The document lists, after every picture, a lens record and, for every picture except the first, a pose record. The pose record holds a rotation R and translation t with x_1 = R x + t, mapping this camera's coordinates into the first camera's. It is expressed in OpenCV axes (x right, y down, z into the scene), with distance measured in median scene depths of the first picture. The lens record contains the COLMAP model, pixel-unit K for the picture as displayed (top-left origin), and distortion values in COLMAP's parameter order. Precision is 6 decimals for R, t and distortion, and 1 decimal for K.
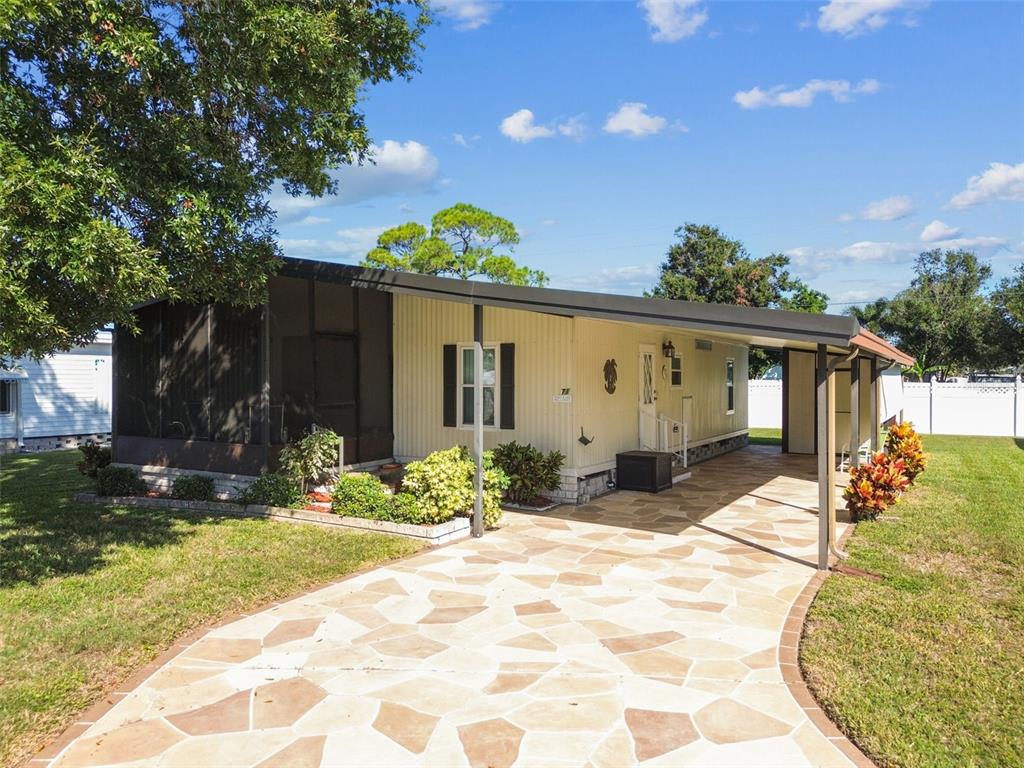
lens RADIAL K [[732.1, 0, 512.0], [0, 732.1, 384.0], [0, 0, 1]] dist [0.009593, -0.000583]
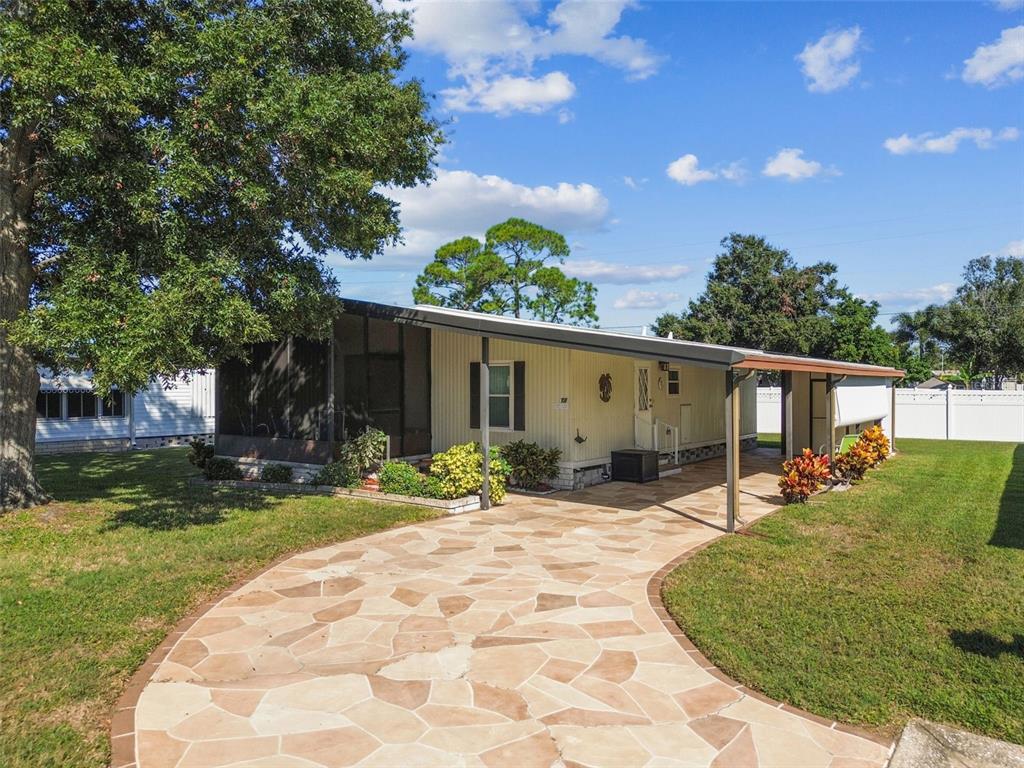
lens RADIAL K [[735.8, 0, 504.0], [0, 735.8, 381.3], [0, 0, 1]] dist [0.004634, -0.000956]
pose [[0.995538, -0.001690, -0.094349, 0.100609], [0.000592, 0.999932, -0.011664, -0.008517], [0.094362, 0.011557, 0.995471, -0.294589]]
